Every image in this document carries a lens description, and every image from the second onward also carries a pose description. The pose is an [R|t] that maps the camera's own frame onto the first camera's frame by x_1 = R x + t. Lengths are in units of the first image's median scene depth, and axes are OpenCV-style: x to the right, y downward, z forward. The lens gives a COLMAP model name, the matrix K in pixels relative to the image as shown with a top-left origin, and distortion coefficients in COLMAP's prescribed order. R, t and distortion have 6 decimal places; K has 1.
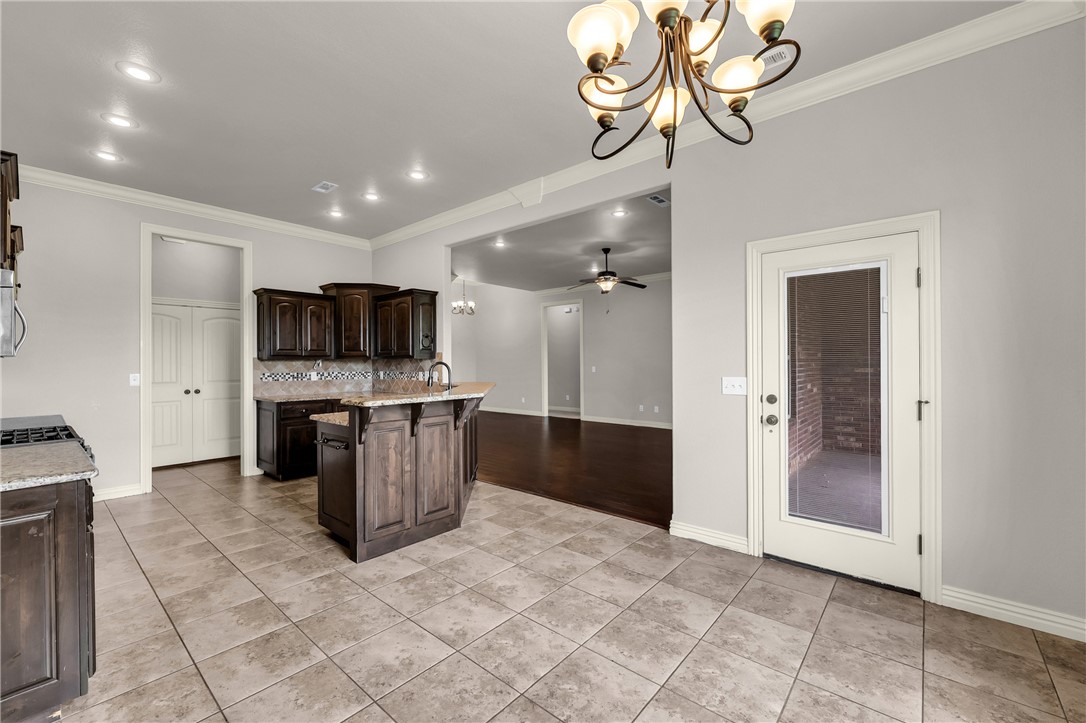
lens RADIAL K [[445.1, 0, 544.9], [0, 445.1, 360.9], [0, 0, 1]] dist [-0.004324, -0.000123]
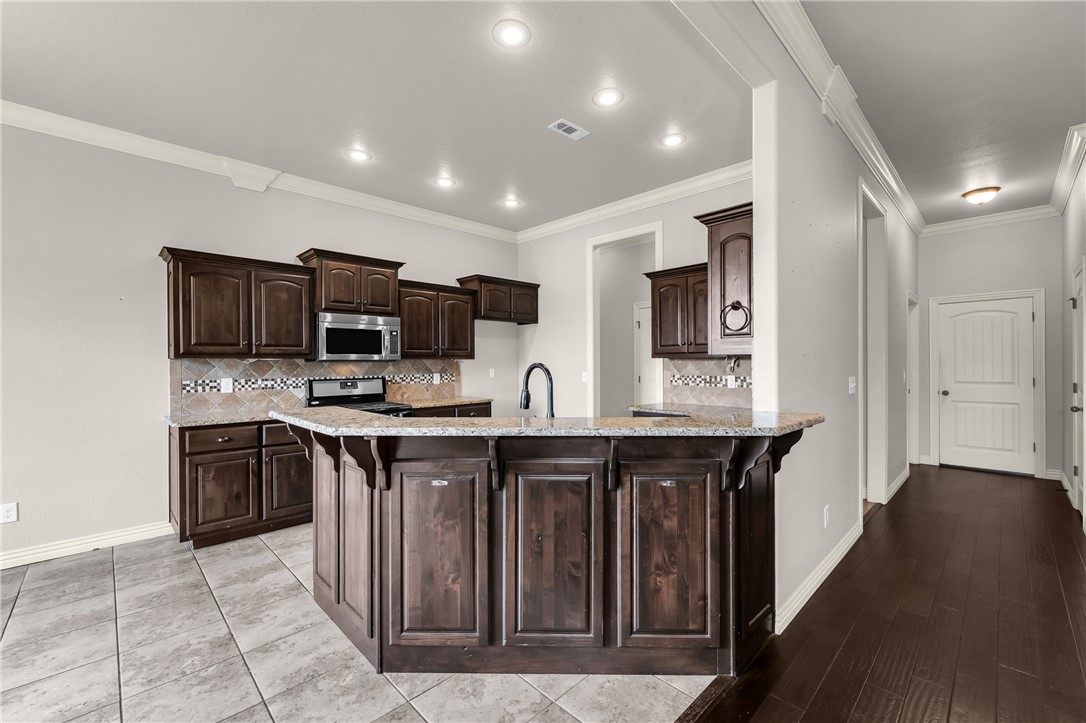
lens RADIAL K [[453.2, 0, 542.2], [0, 453.2, 356.3], [0, 0, 1]] dist [0.000857, 0.000189]
pose [[-0.091276, -0.008379, -0.995790, 0.220778], [0.007425, 0.999931, -0.009094, -0.000812], [0.995798, -0.008224, -0.091207, 0.813675]]
